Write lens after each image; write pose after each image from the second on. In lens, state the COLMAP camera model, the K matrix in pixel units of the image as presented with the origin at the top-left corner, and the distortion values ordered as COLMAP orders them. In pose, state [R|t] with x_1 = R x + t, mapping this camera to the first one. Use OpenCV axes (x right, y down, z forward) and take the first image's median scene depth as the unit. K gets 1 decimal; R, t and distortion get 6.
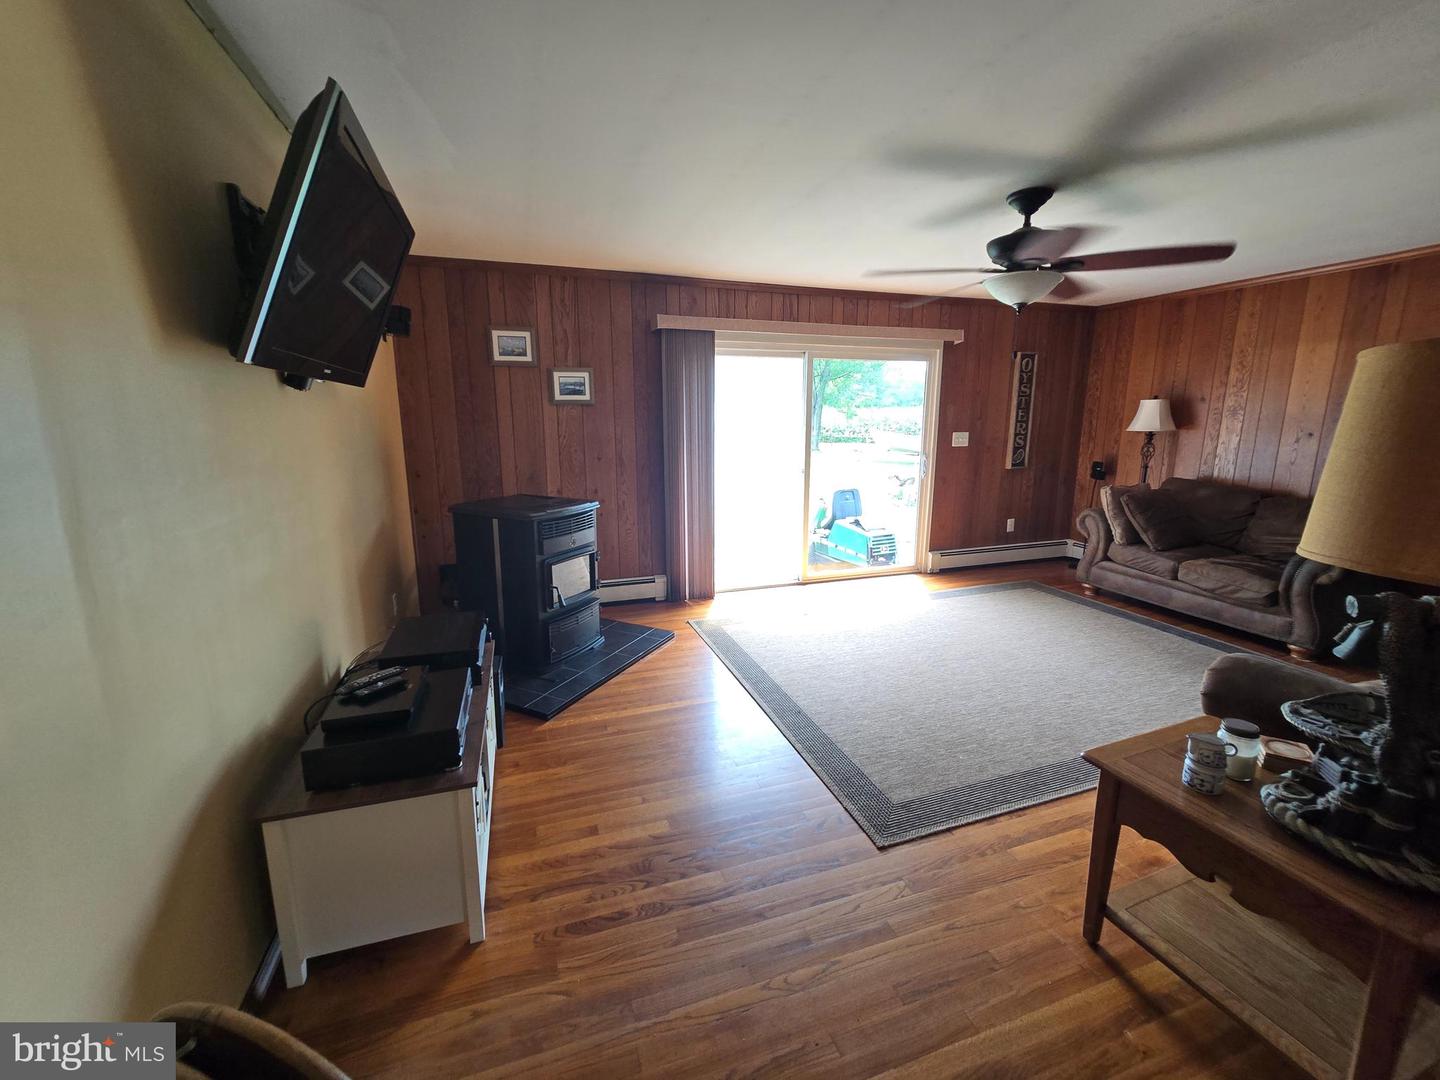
lens RADIAL K [[591.4, 0, 716.5], [0, 591.4, 530.8], [0, 0, 1]] dist [-0.000379, 0.000087]
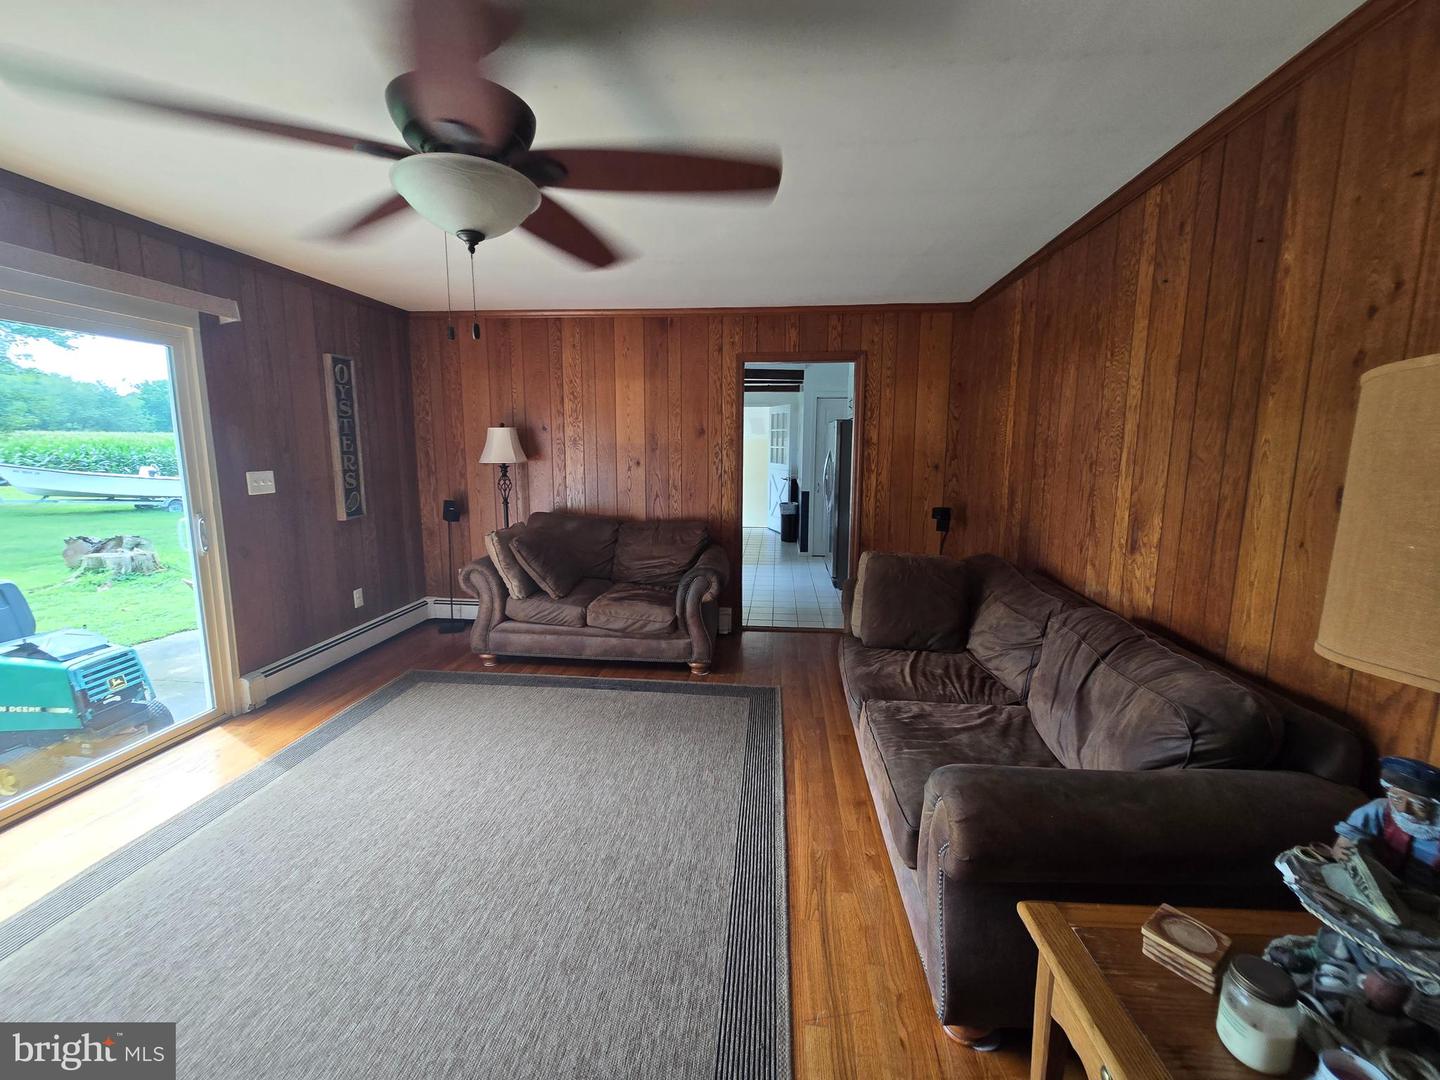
lens RADIAL K [[591.4, 0, 719.4], [0, 591.4, 531.5], [0, 0, 1]] dist [-0.000379, 0.000087]
pose [[0.417019, -0.128467, 0.899773, 0.060118], [0.169075, 0.983646, 0.062081, -0.071411], [-0.893033, 0.126241, 0.431920, 0.360895]]
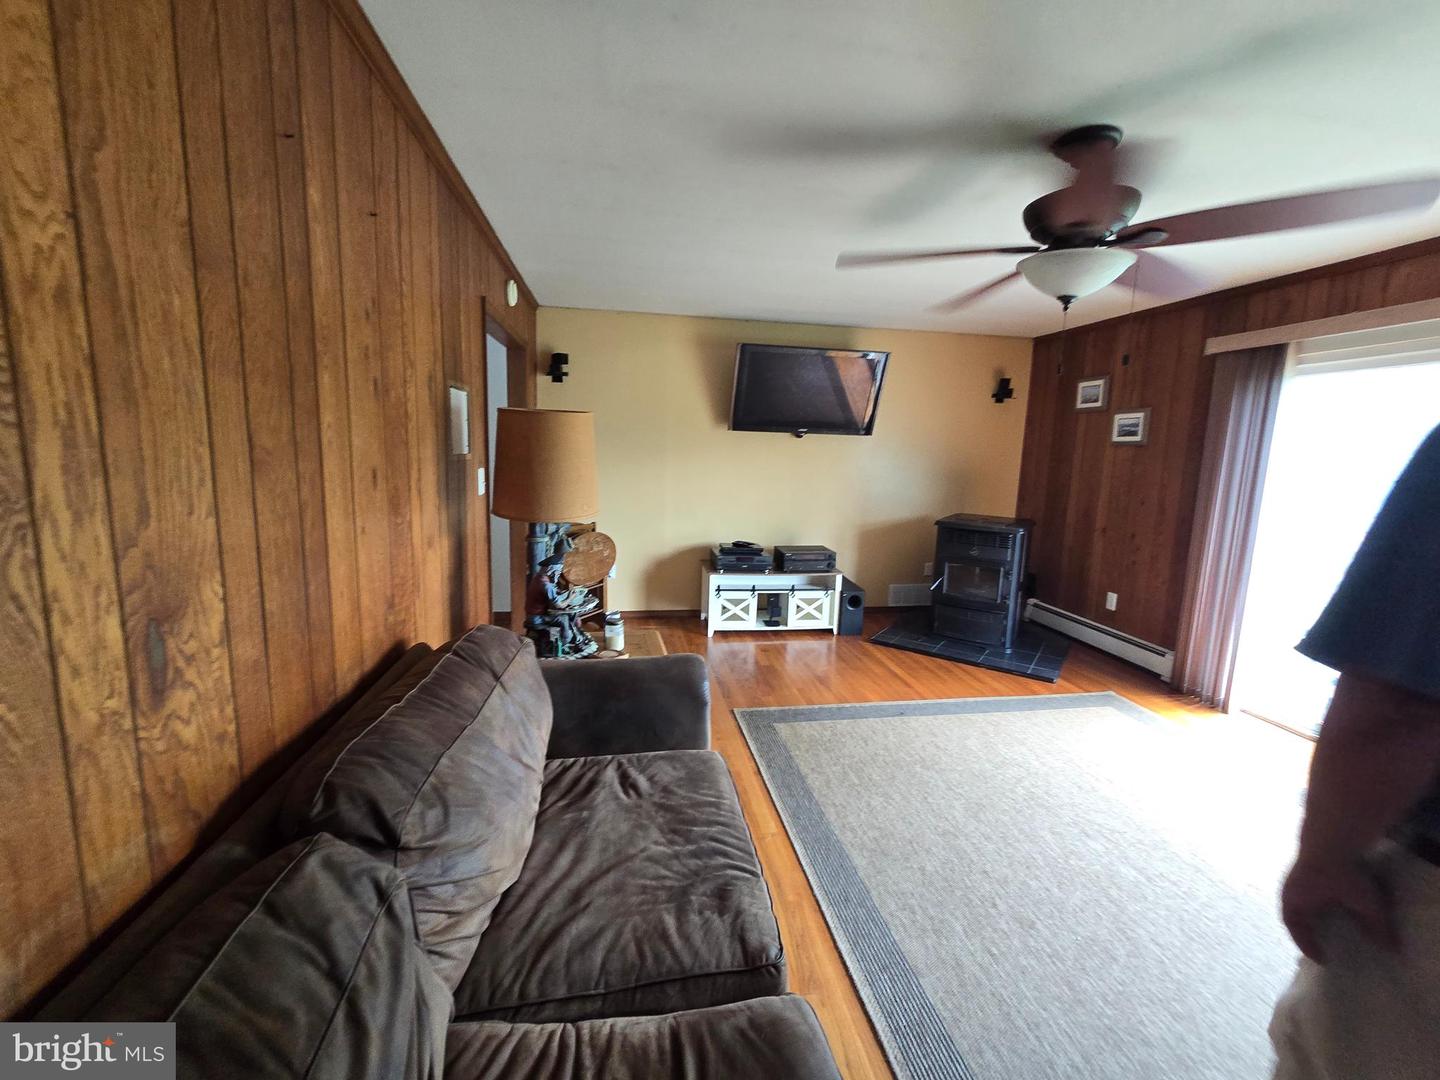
lens RADIAL K [[591.4, 0, 713.6], [0, 591.4, 539.3], [0, 0, 1]] dist [-0.000379, 0.000087]
pose [[-0.172200, 0.149998, -0.973575, 0.766994], [-0.214804, 0.958836, 0.185721, -0.087637], [0.961356, 0.241109, -0.132891, 0.447498]]
